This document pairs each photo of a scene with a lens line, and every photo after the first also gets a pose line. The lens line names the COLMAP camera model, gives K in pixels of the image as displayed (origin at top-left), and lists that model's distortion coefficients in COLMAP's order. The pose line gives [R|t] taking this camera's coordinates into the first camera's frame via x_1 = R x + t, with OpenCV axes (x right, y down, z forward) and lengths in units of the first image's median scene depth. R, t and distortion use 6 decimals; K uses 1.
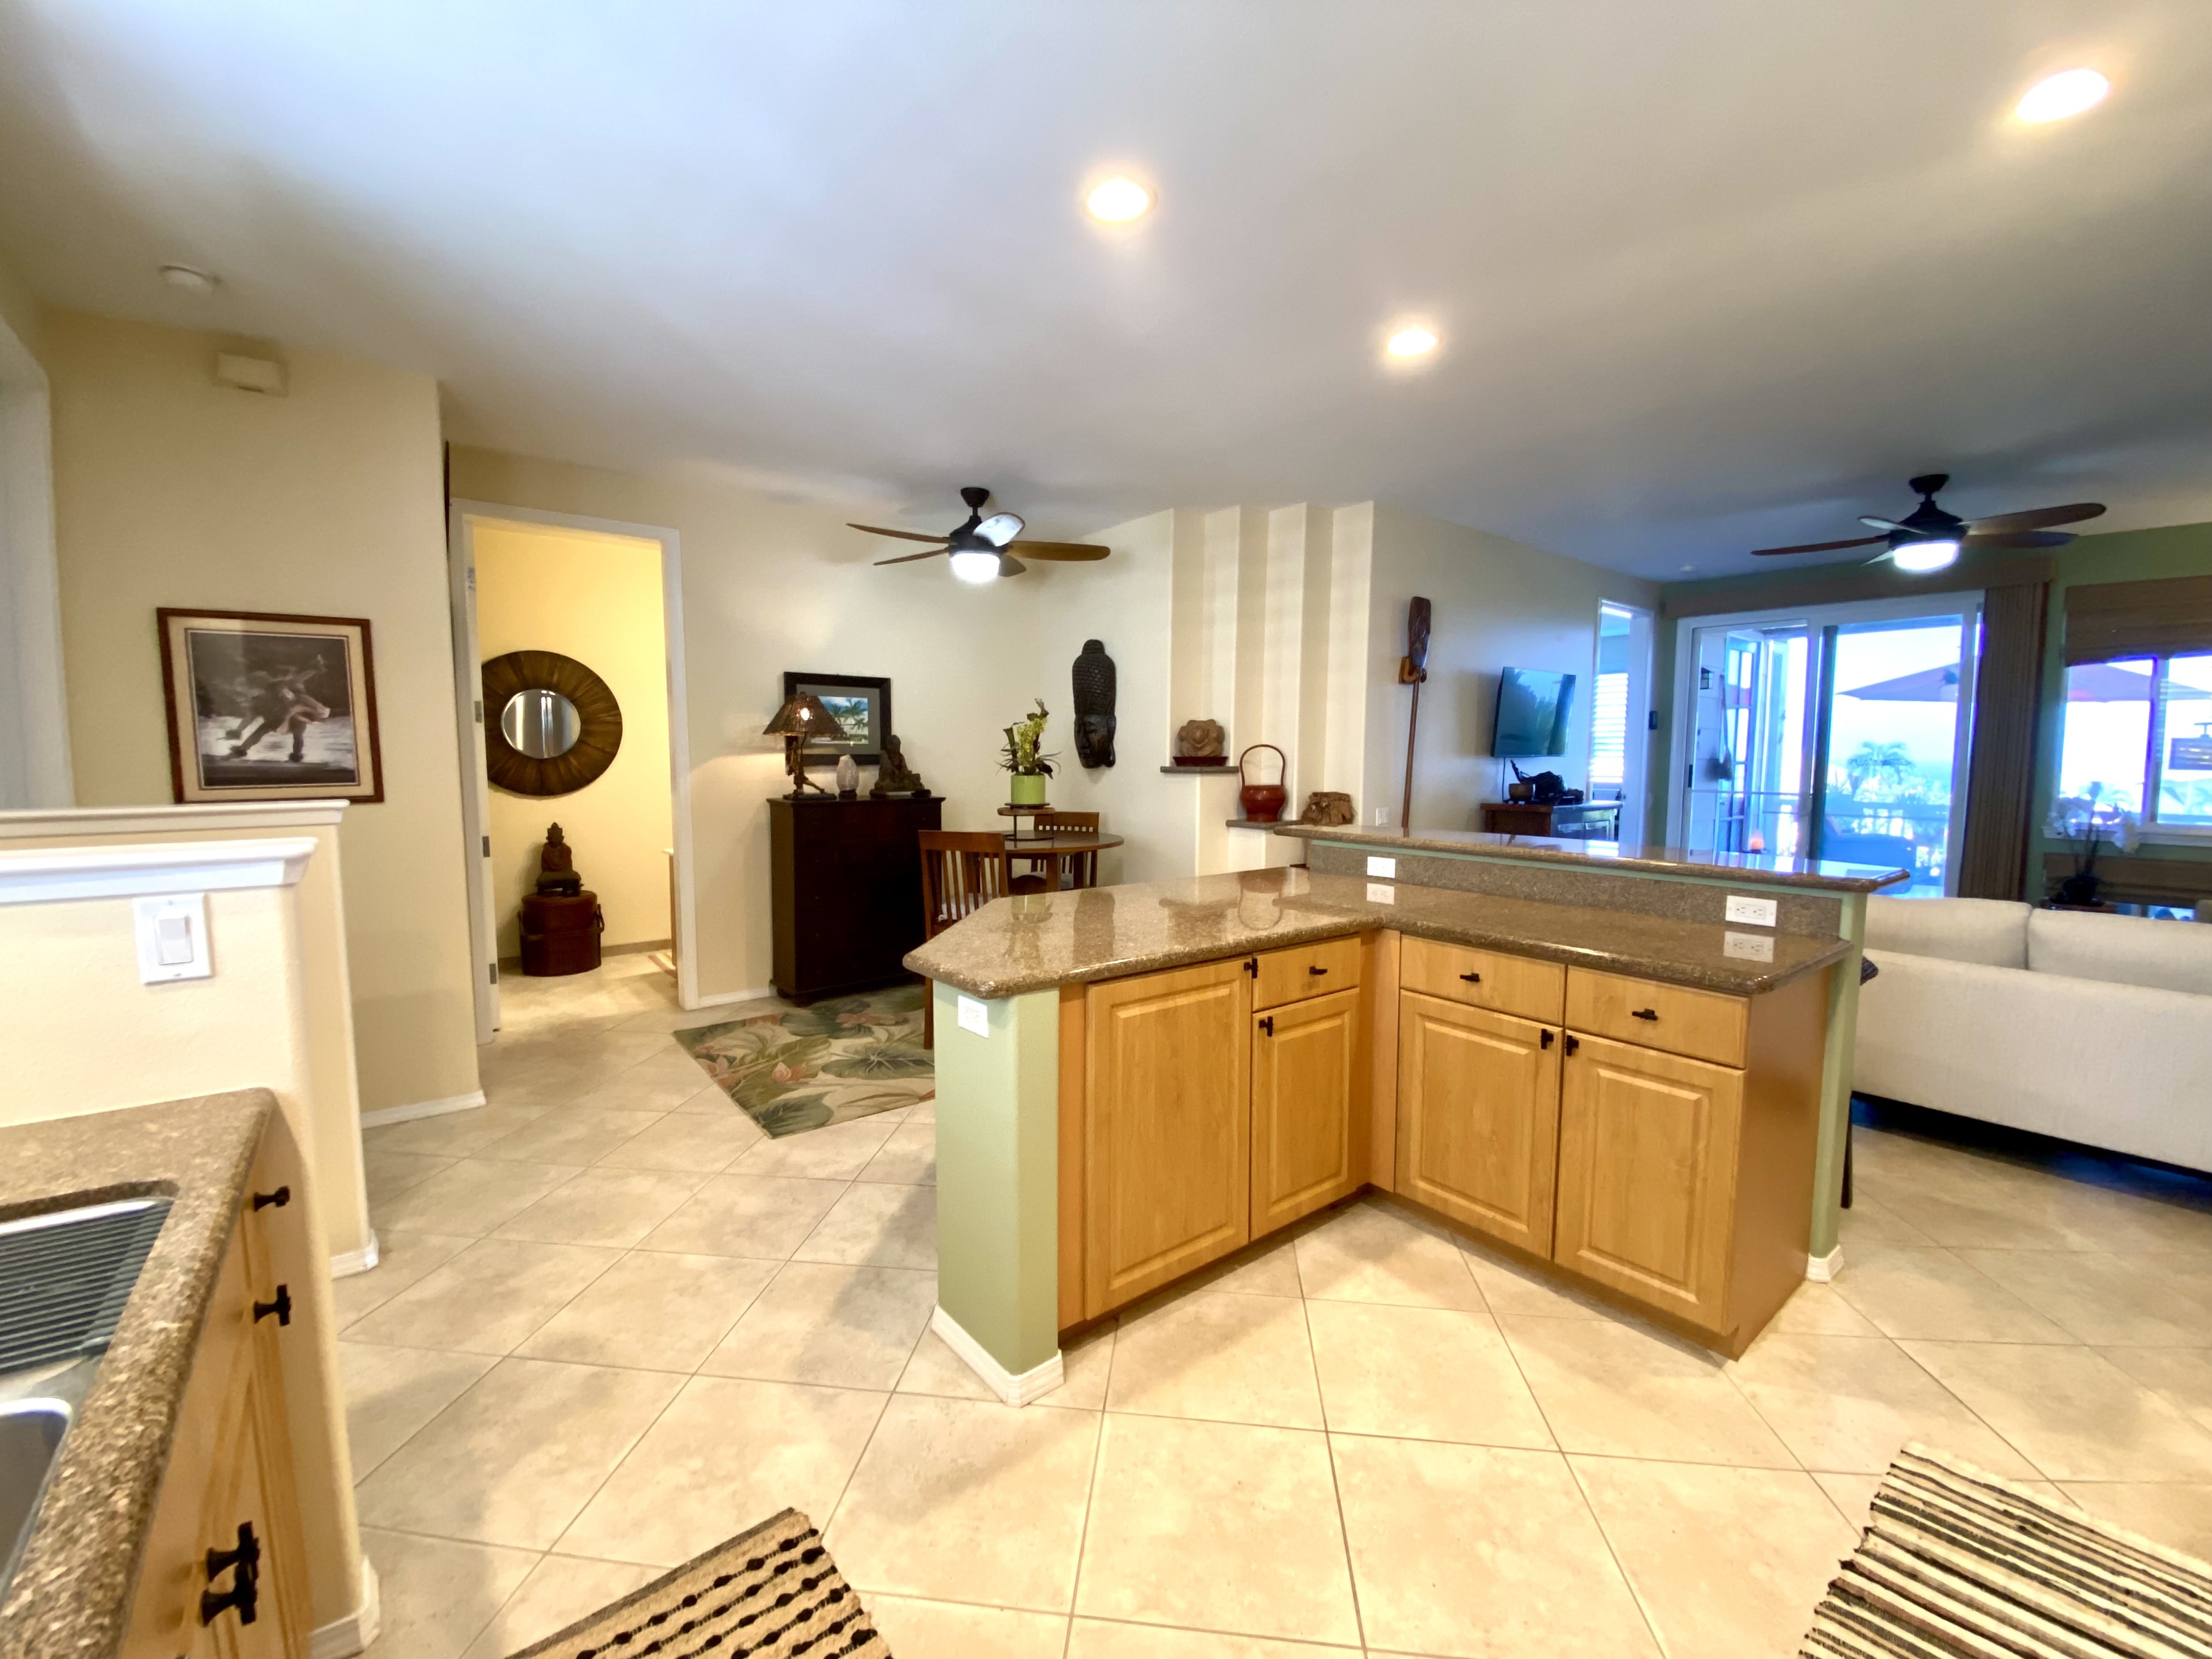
lens RADIAL K [[882.3, 0, 1104.6], [0, 882.3, 835.1], [0, 0, 1]] dist [0.036454, -0.027970]
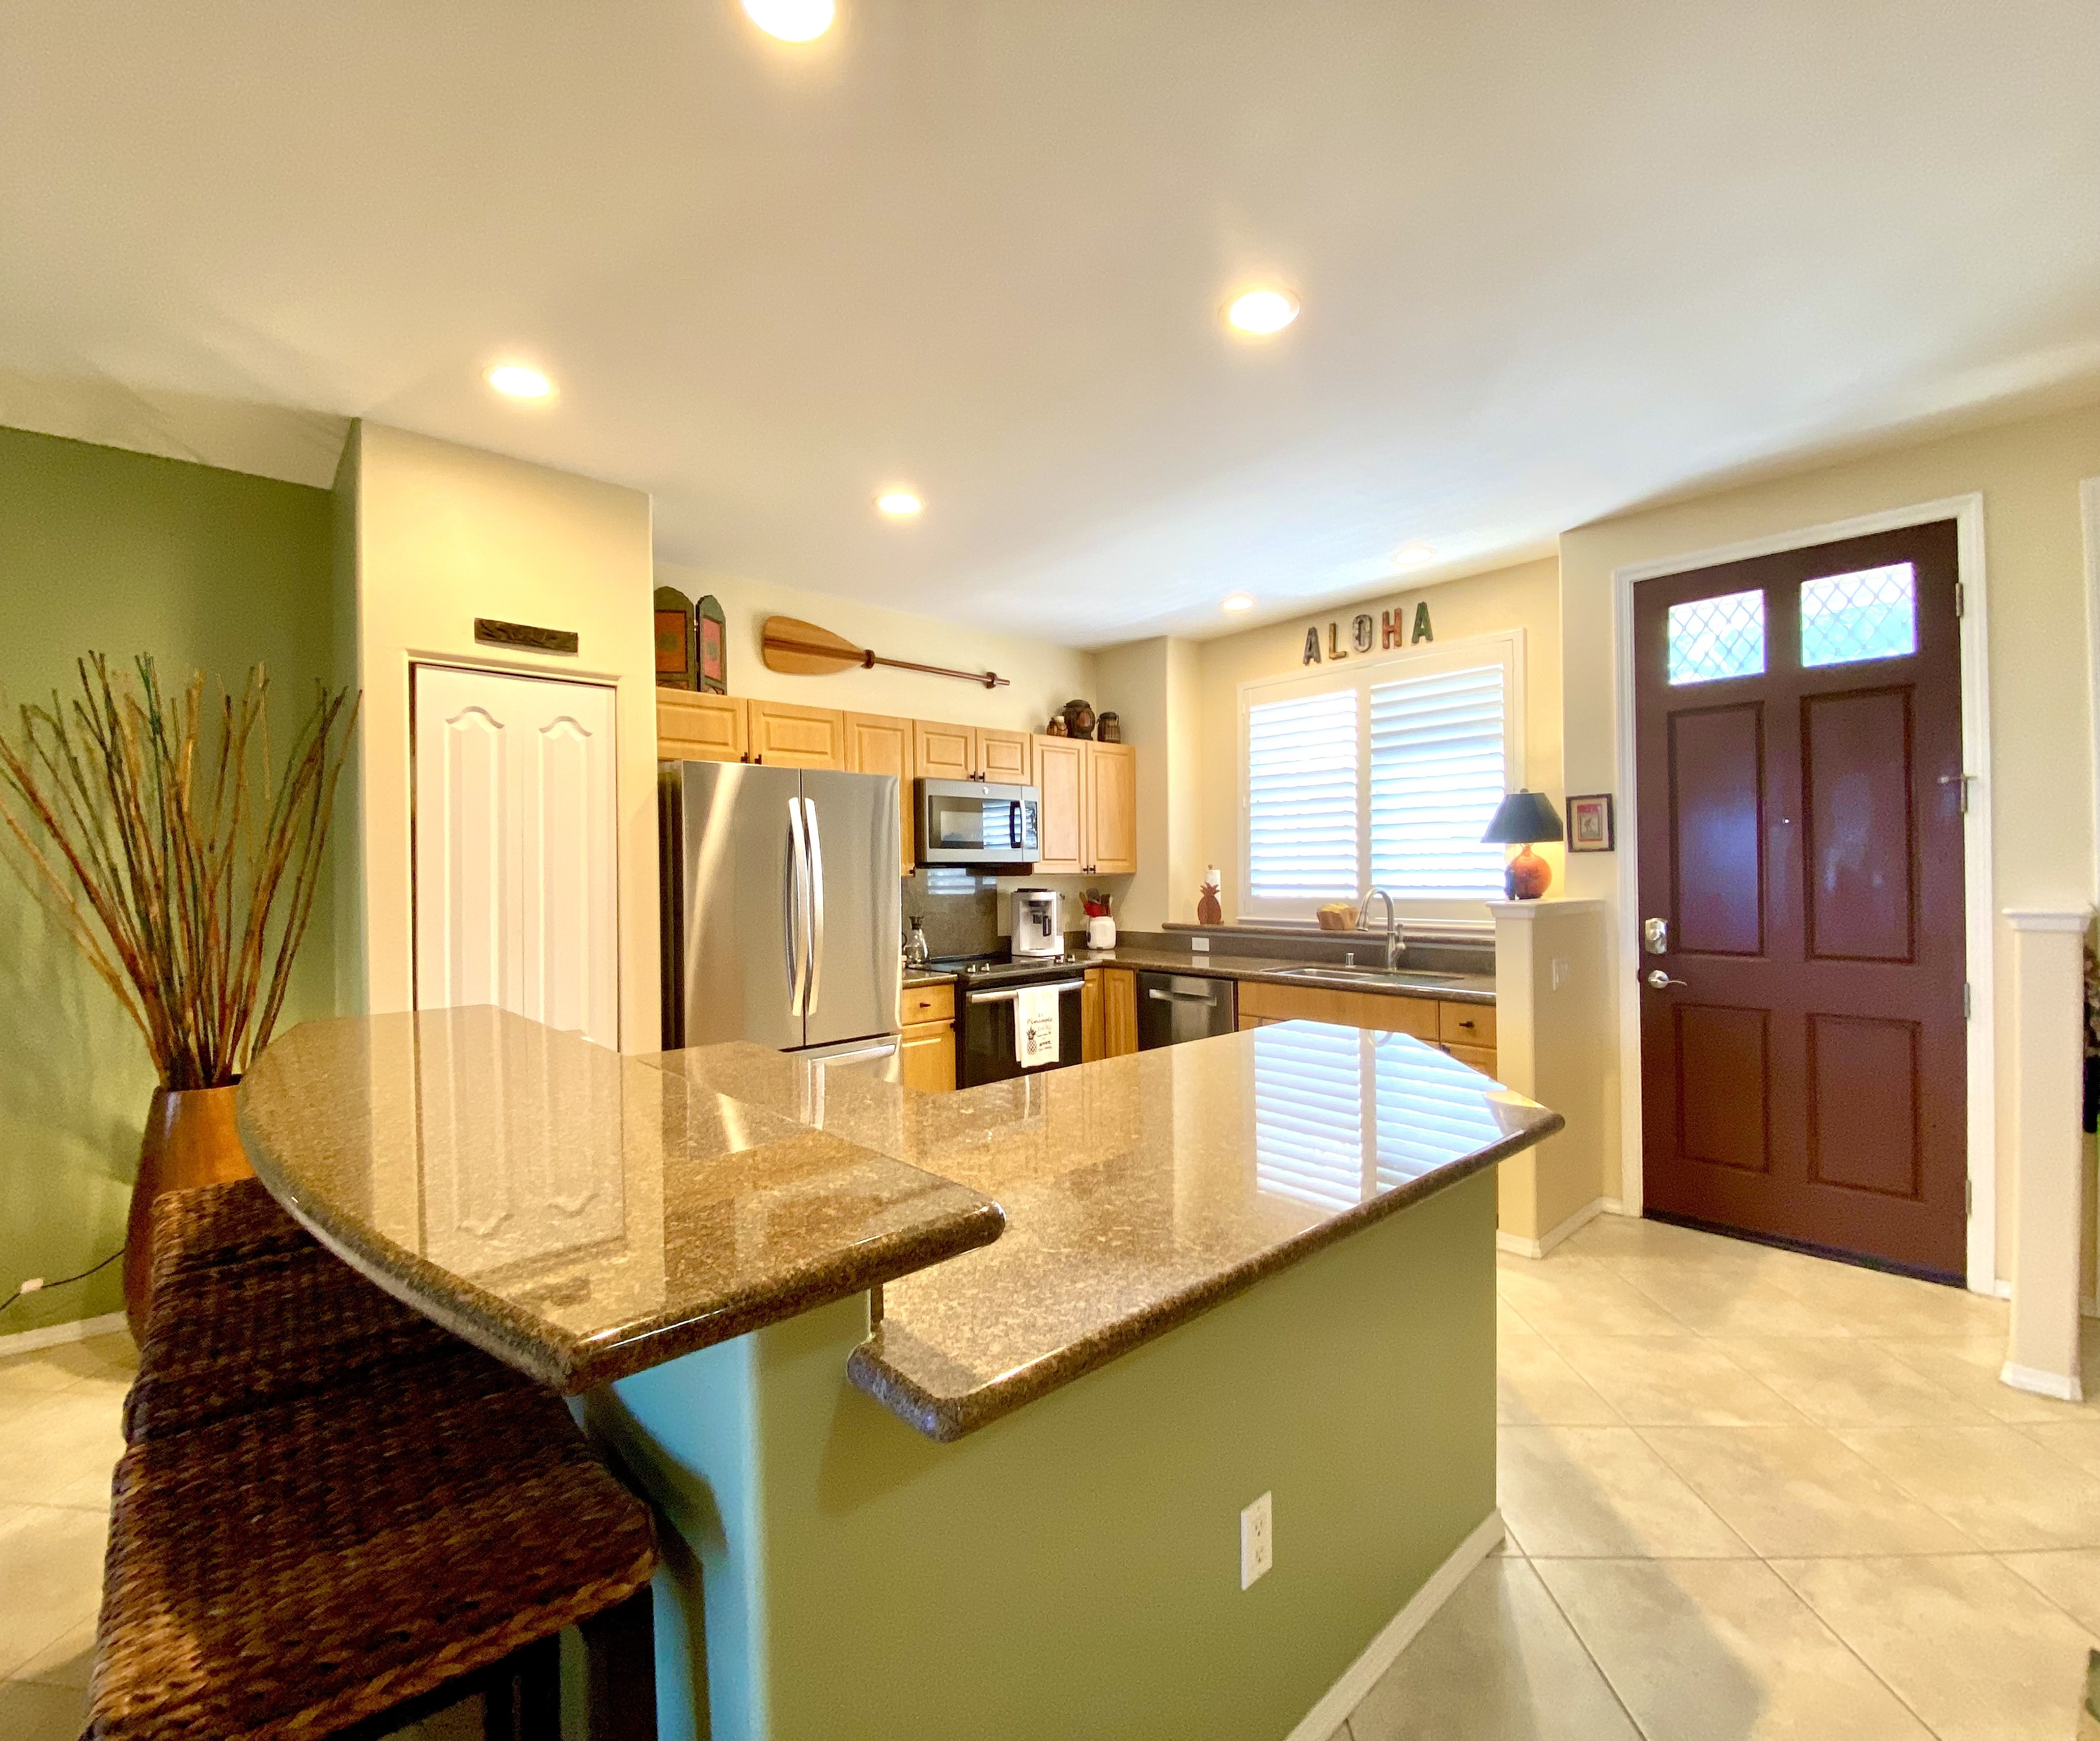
lens RADIAL K [[923.5, 0, 1010.4], [0, 923.5, 877.3], [0, 0, 1]] dist [-0.017969, -0.000883]
pose [[-0.998942, 0.005669, -0.045646, 0.242085], [0.000821, 0.994416, 0.105532, -0.134044], [0.045990, 0.105383, -0.993368, 1.457823]]
